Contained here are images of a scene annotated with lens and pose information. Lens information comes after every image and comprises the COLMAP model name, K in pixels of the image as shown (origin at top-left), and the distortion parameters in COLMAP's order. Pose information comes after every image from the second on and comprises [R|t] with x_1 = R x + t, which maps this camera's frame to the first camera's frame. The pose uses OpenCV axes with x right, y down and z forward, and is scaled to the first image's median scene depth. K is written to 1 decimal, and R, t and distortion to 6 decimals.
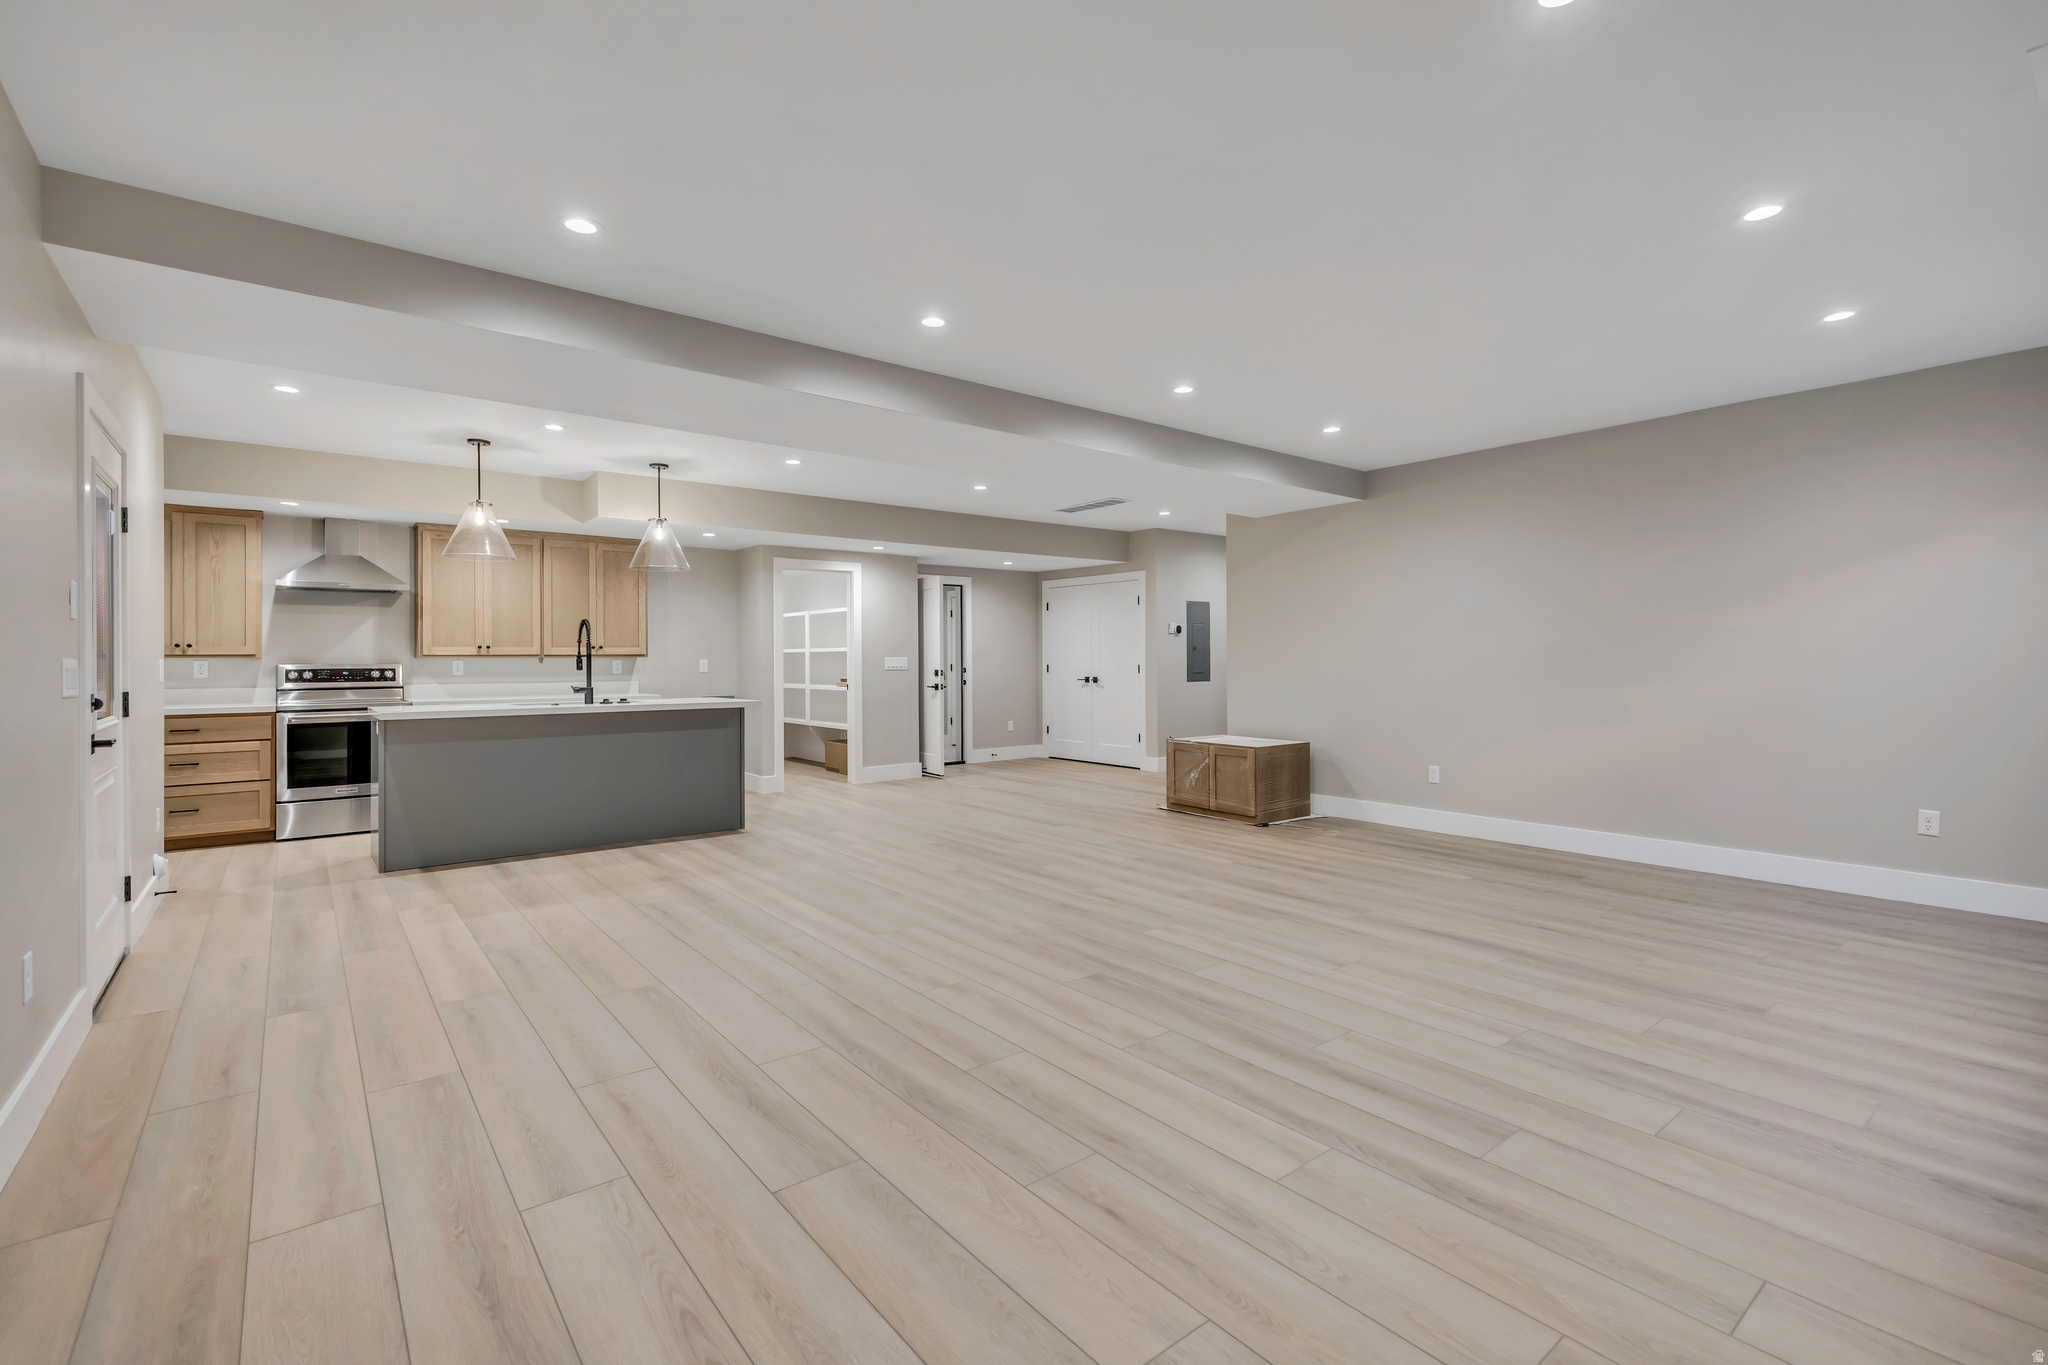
lens RADIAL K [[914.9, 0, 1017.4], [0, 914.9, 657.5], [0, 0, 1]] dist [0.001155, 0.000610]
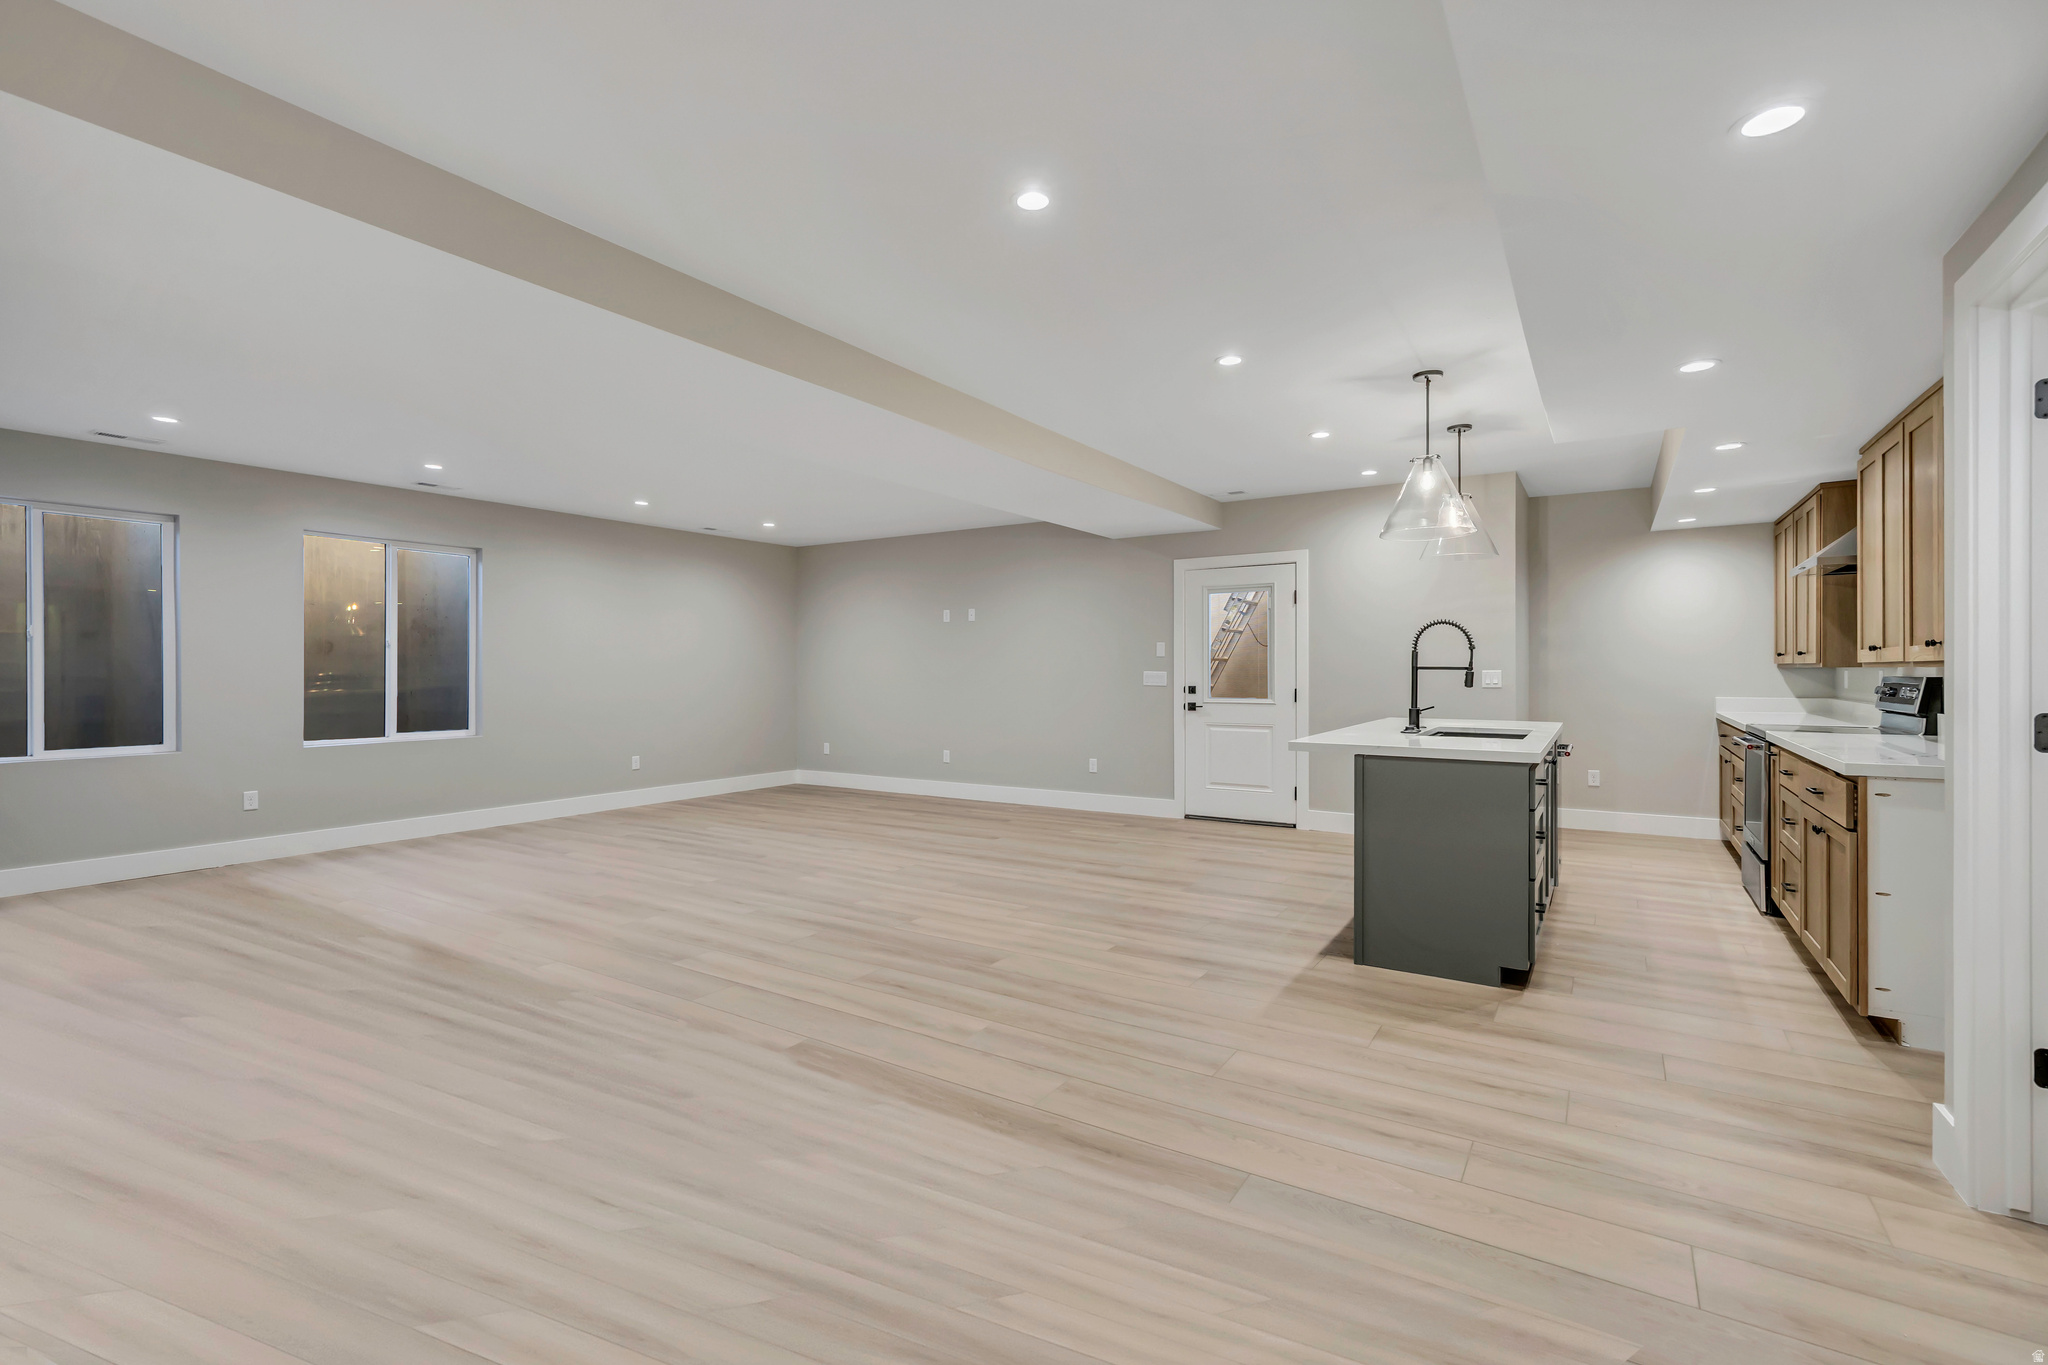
lens RADIAL K [[909.9, 0, 1020.7], [0, 909.9, 673.1], [0, 0, 1]] dist [0.001544, 0.000105]
pose [[-0.947231, 0.008590, -0.320437, 0.083982], [0.008279, 0.999963, 0.002333, -0.002041], [0.320446, -0.000443, -0.947267, 1.386286]]
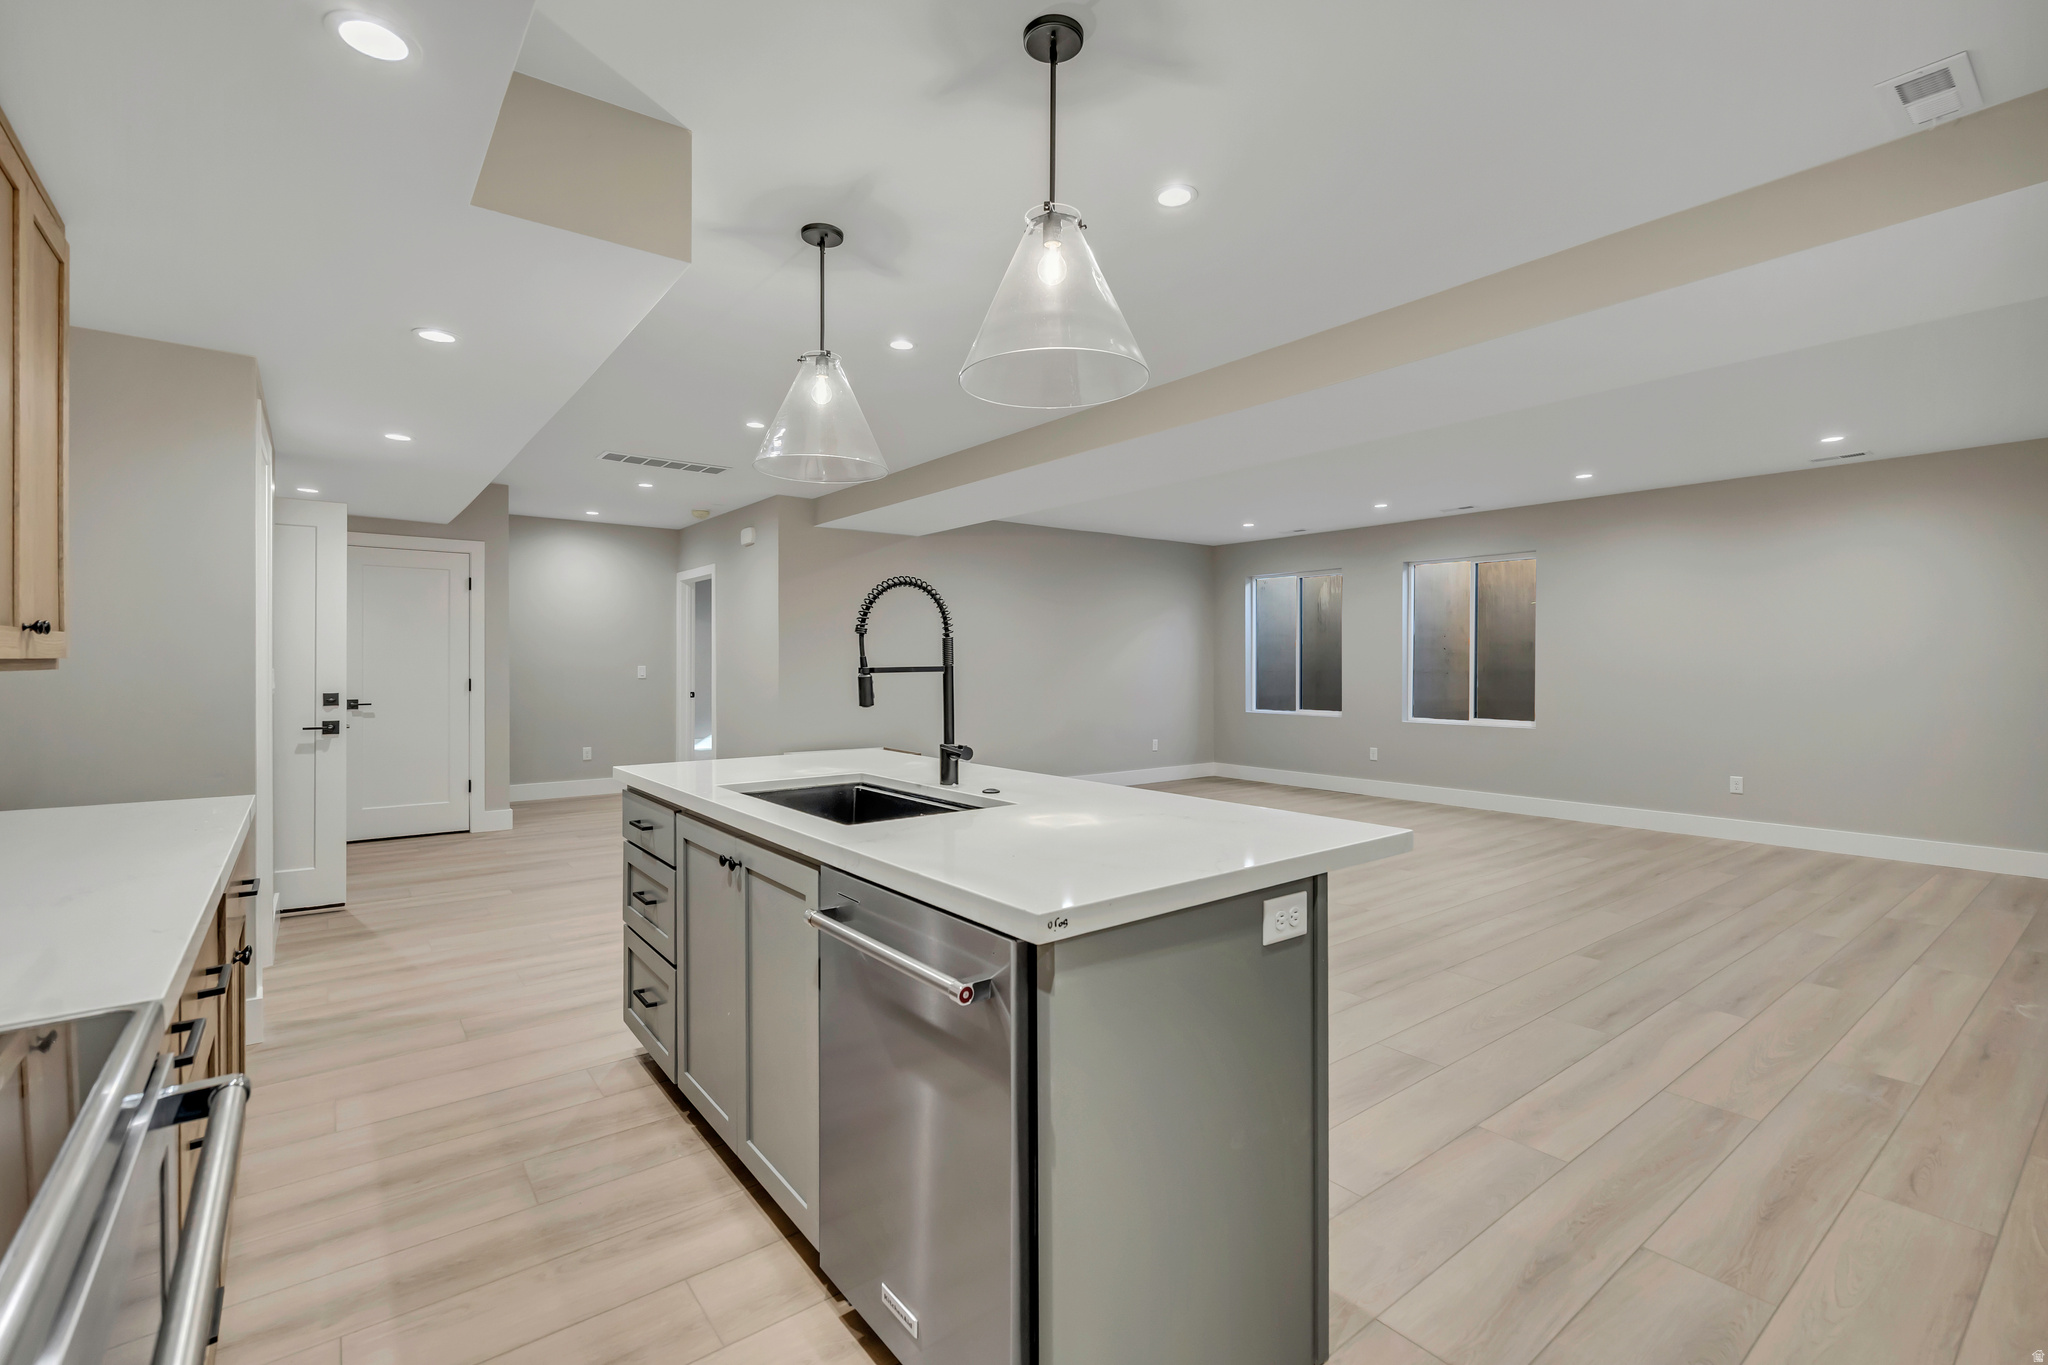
lens RADIAL K [[902.0, 0, 1019.3], [0, 902.0, 670.1], [0, 0, 1]] dist [0.001724, 0.000323]
pose [[0.014325, -0.001752, 0.999896, -0.750648], [-0.004900, 0.999986, 0.001822, -0.002142], [-0.999885, -0.004926, 0.014316, 0.819391]]
